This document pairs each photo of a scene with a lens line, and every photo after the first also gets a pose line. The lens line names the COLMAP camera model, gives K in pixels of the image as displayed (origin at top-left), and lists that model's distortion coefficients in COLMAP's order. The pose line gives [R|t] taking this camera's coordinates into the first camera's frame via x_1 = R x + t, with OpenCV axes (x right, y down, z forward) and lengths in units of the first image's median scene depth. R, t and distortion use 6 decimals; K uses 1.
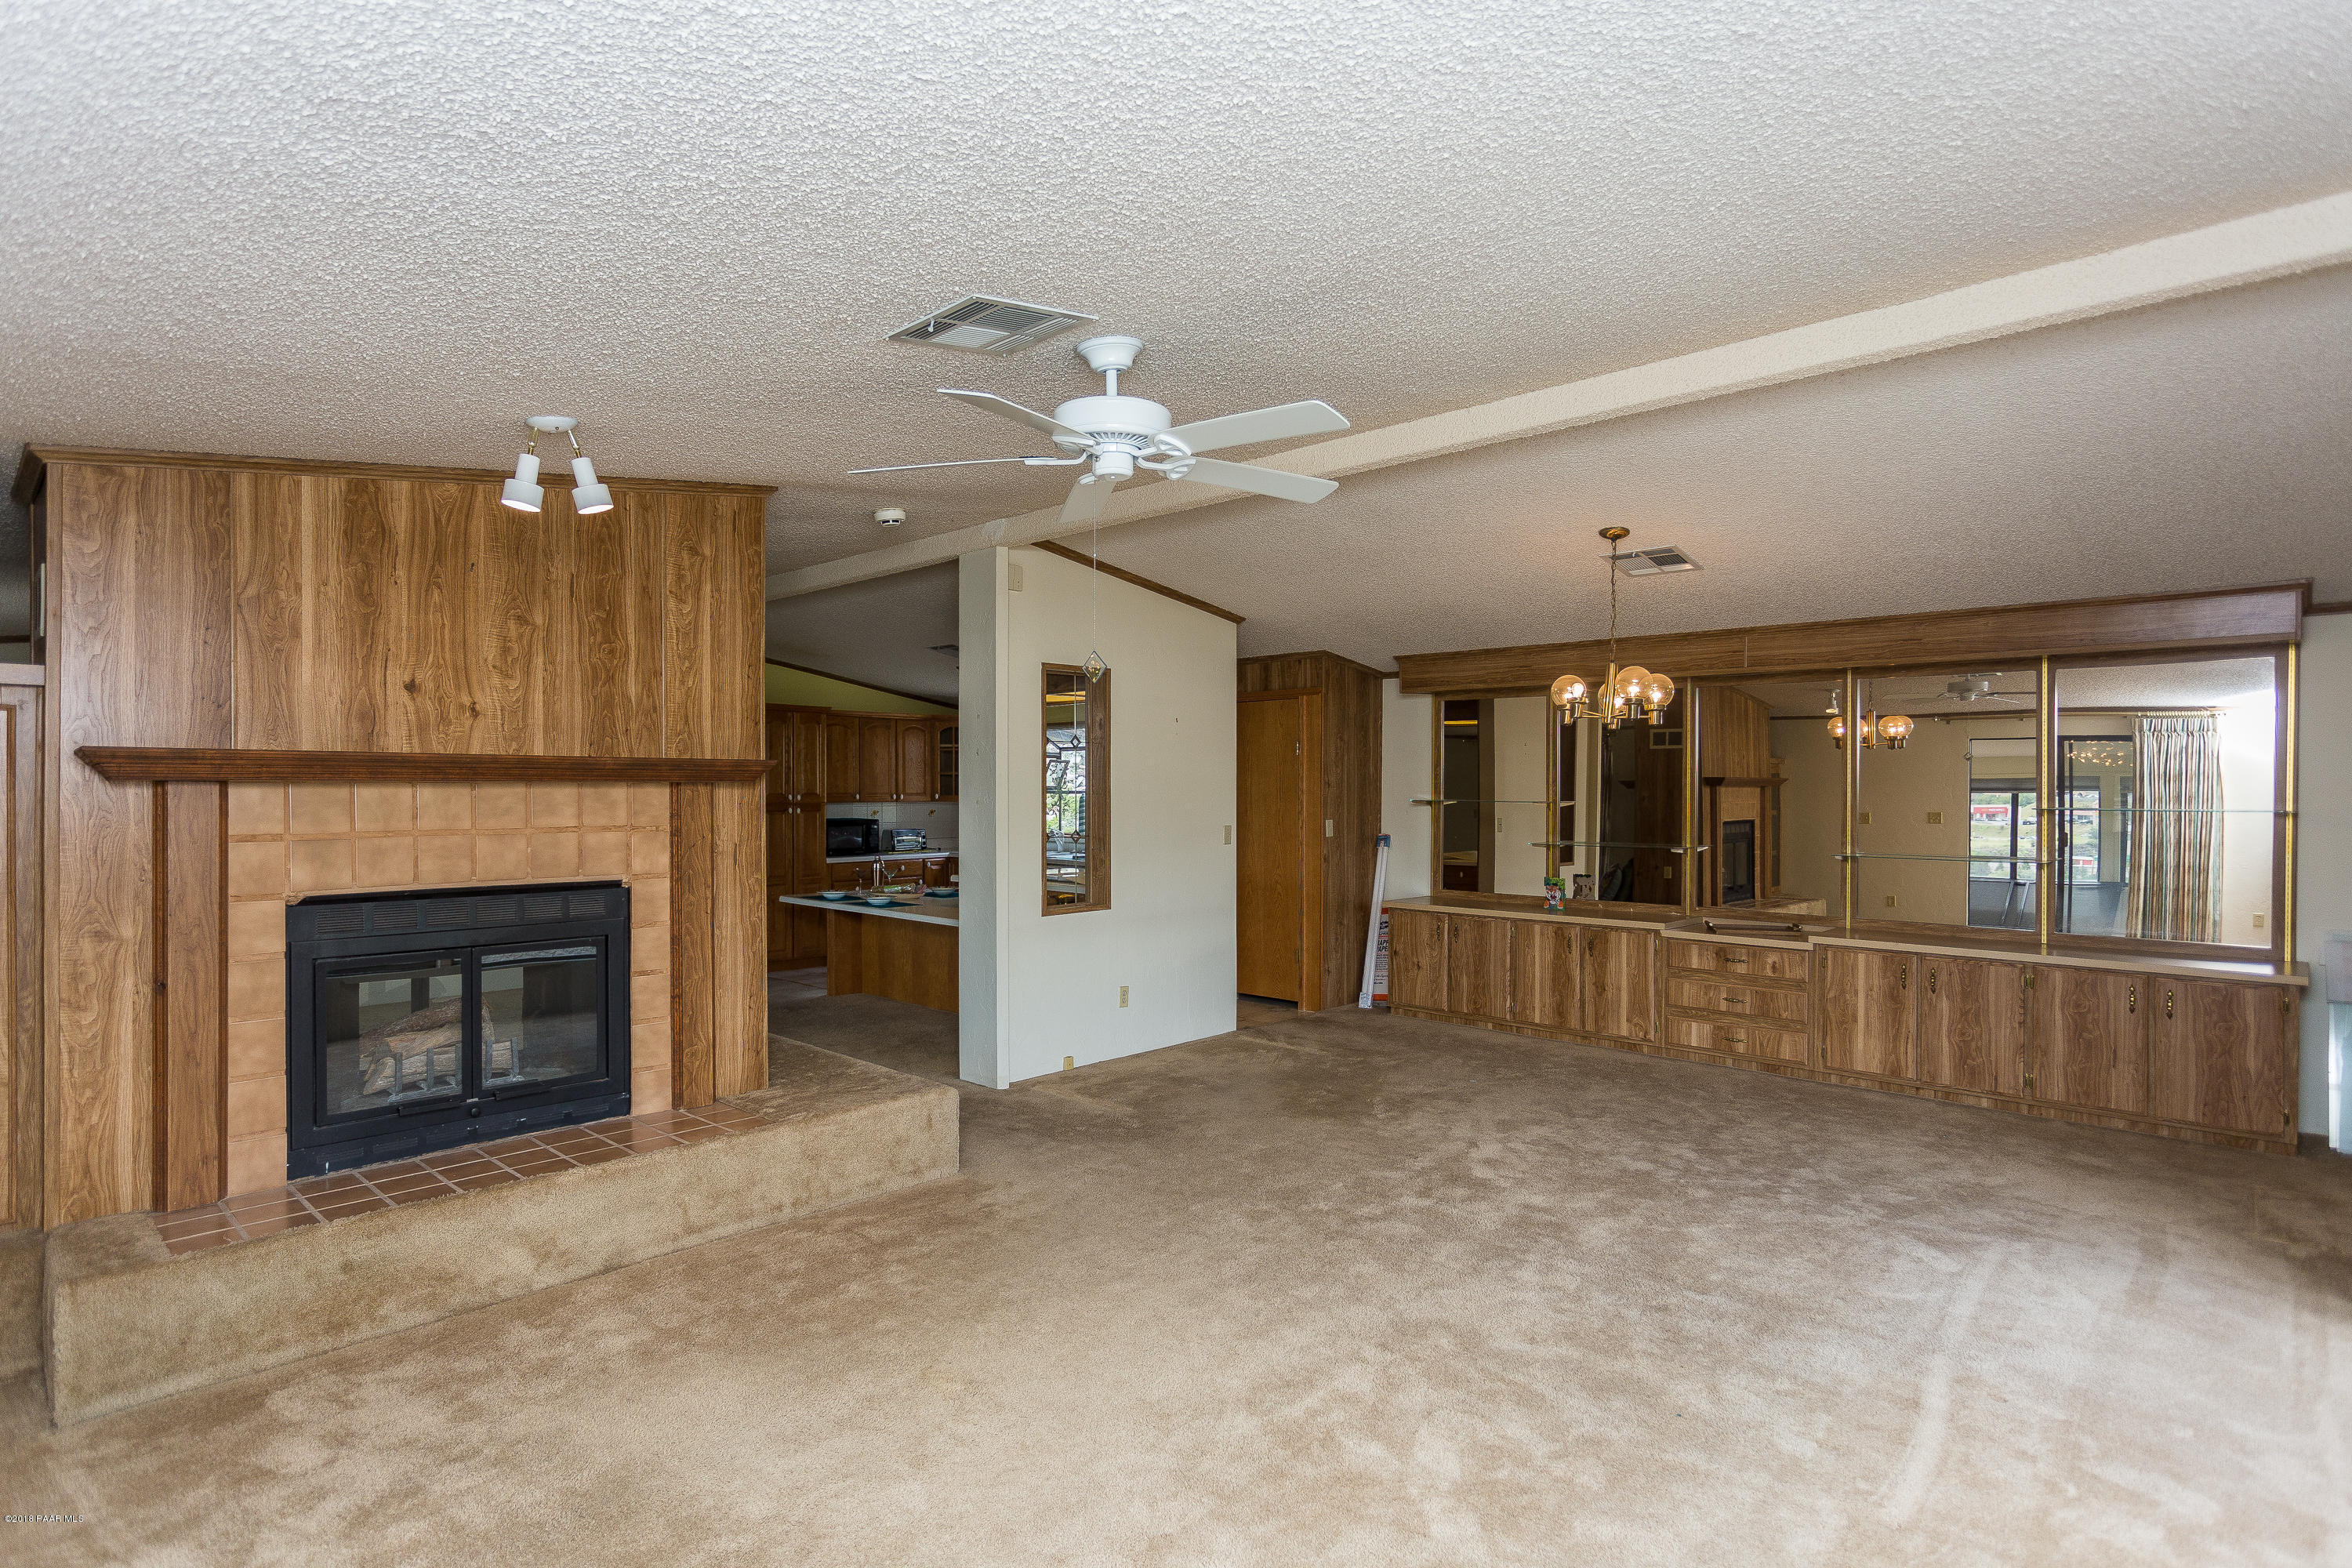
lens RADIAL K [[1216.0, 0, 1196.4], [0, 1216.0, 794.5], [0, 0, 1]] dist [-0.003270, 0.002164]
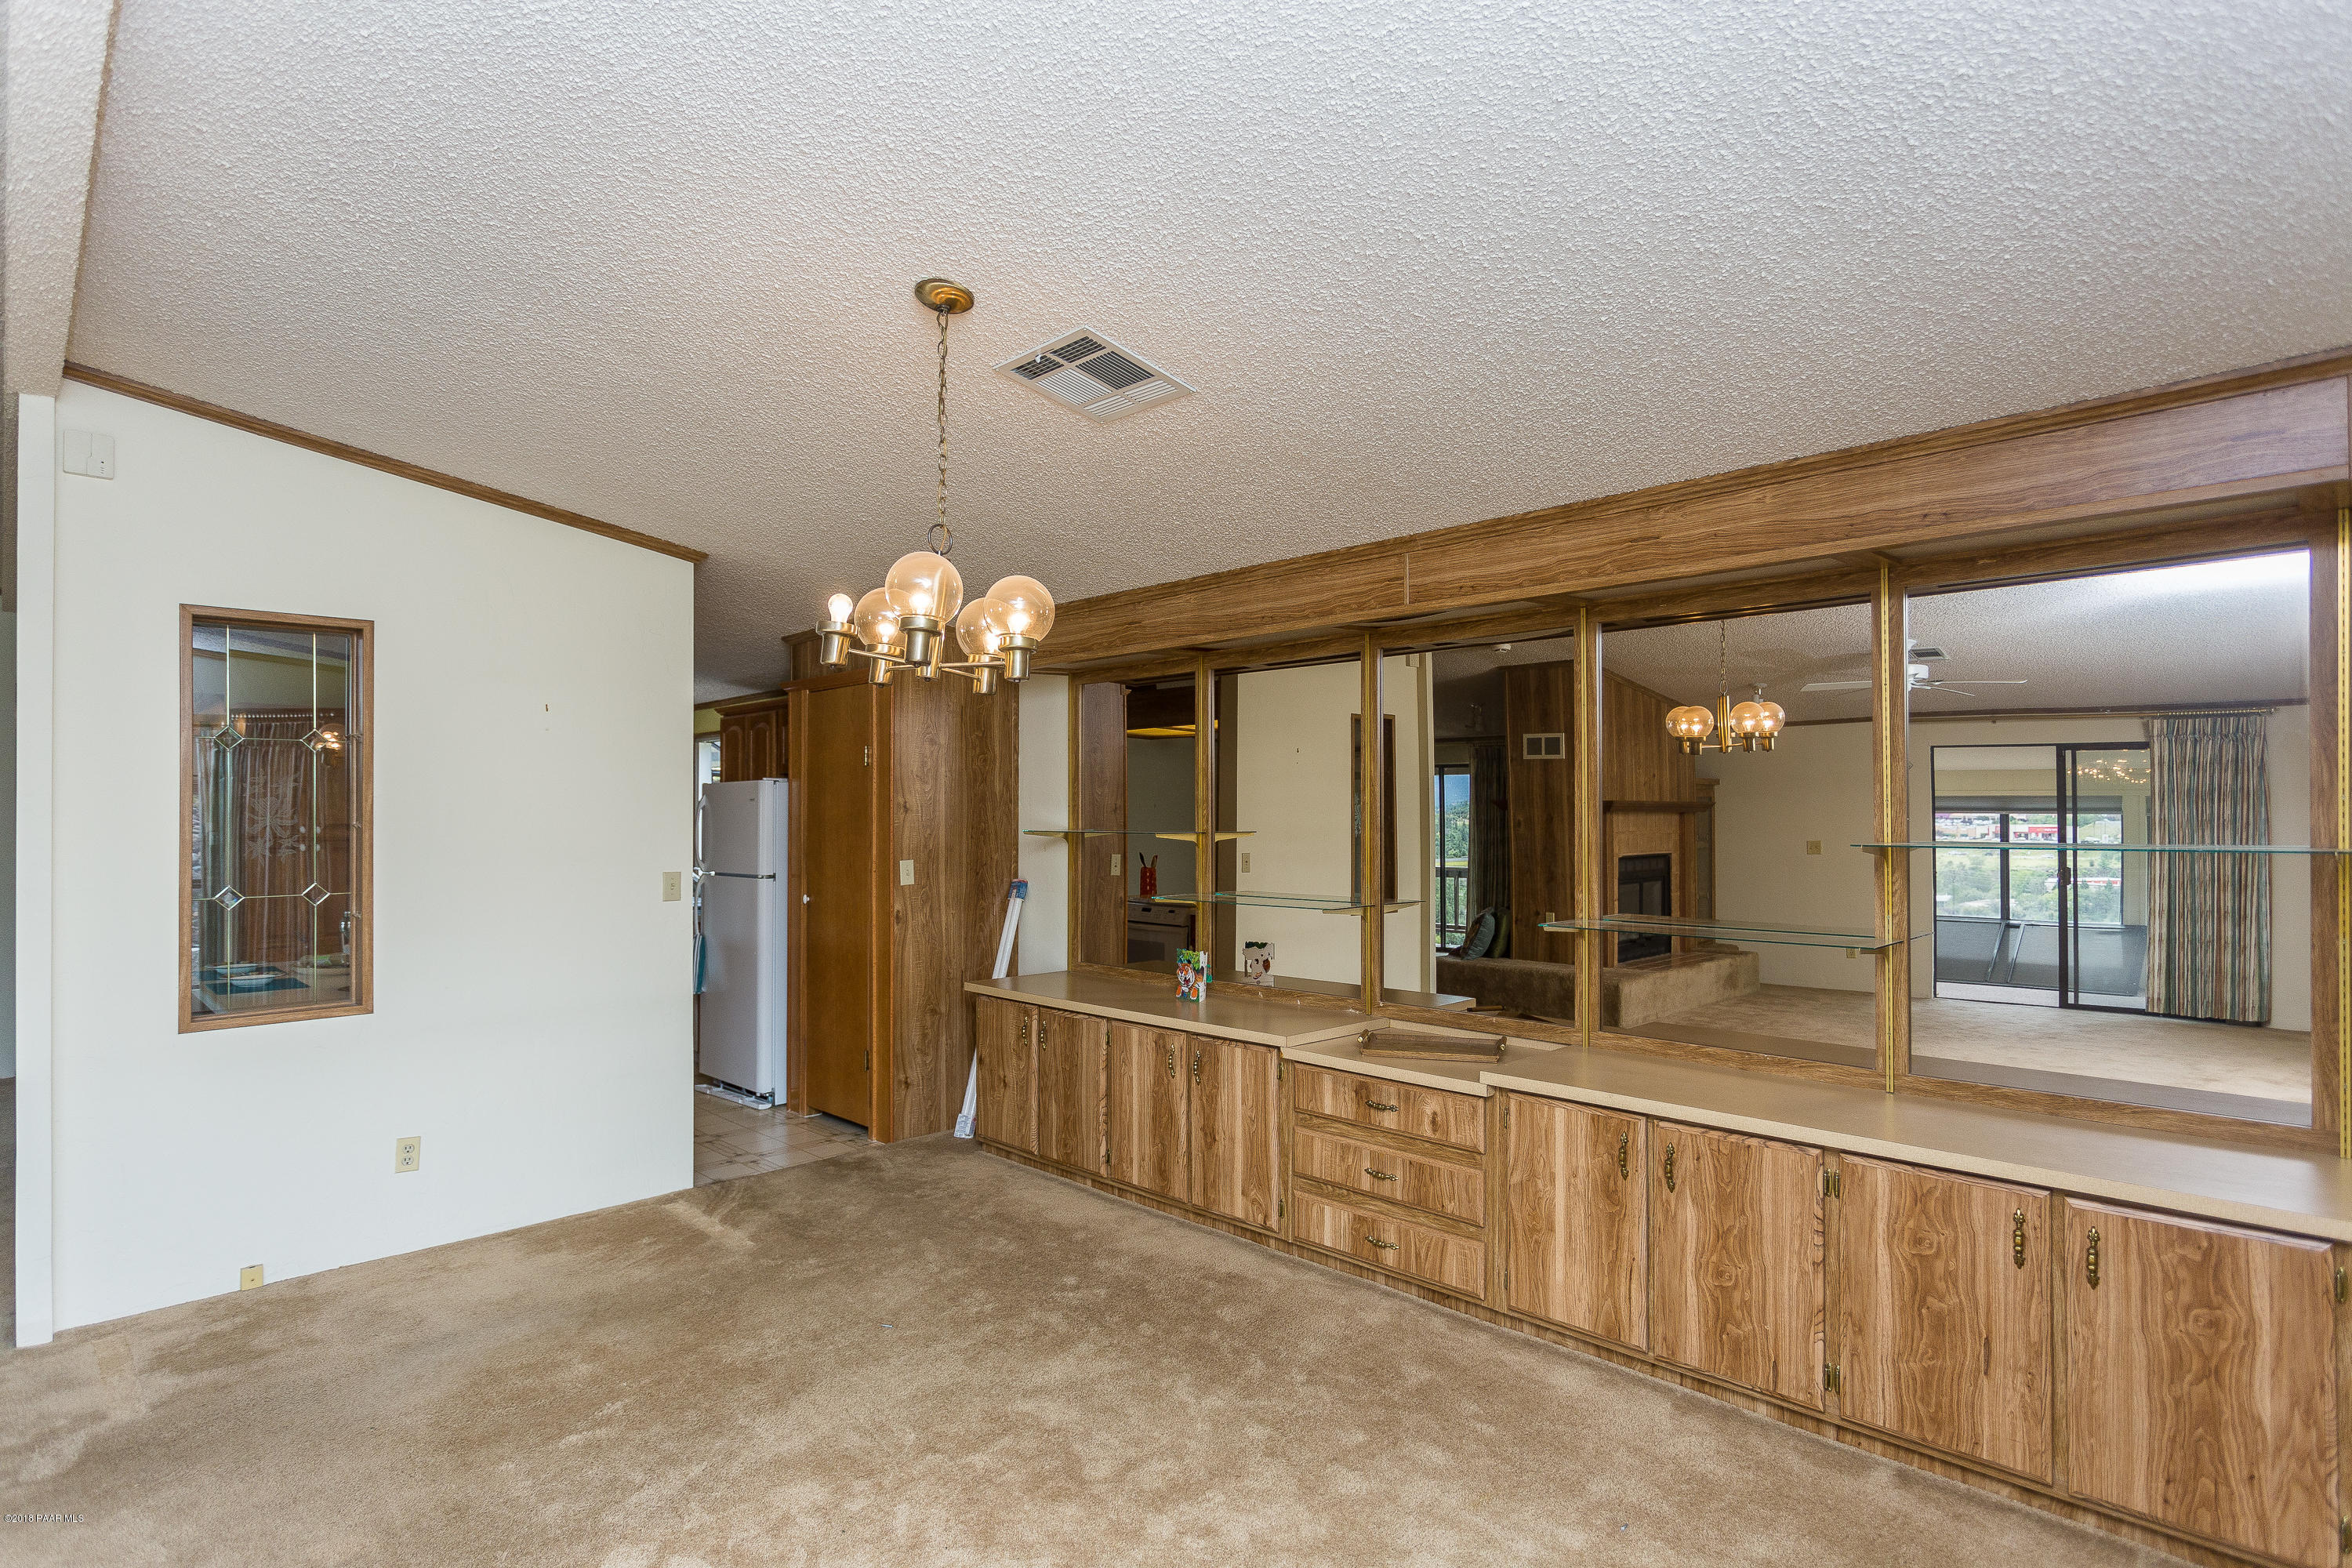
lens RADIAL K [[1216.0, 0, 1212.1], [0, 1216.0, 805.5], [0, 0, 1]] dist [-0.003270, 0.002164]
pose [[0.999628, -0.004554, -0.026899, 0.395947], [0.004189, 0.999898, -0.013619, 0.000280], [0.026958, 0.013501, 0.999545, 0.431512]]
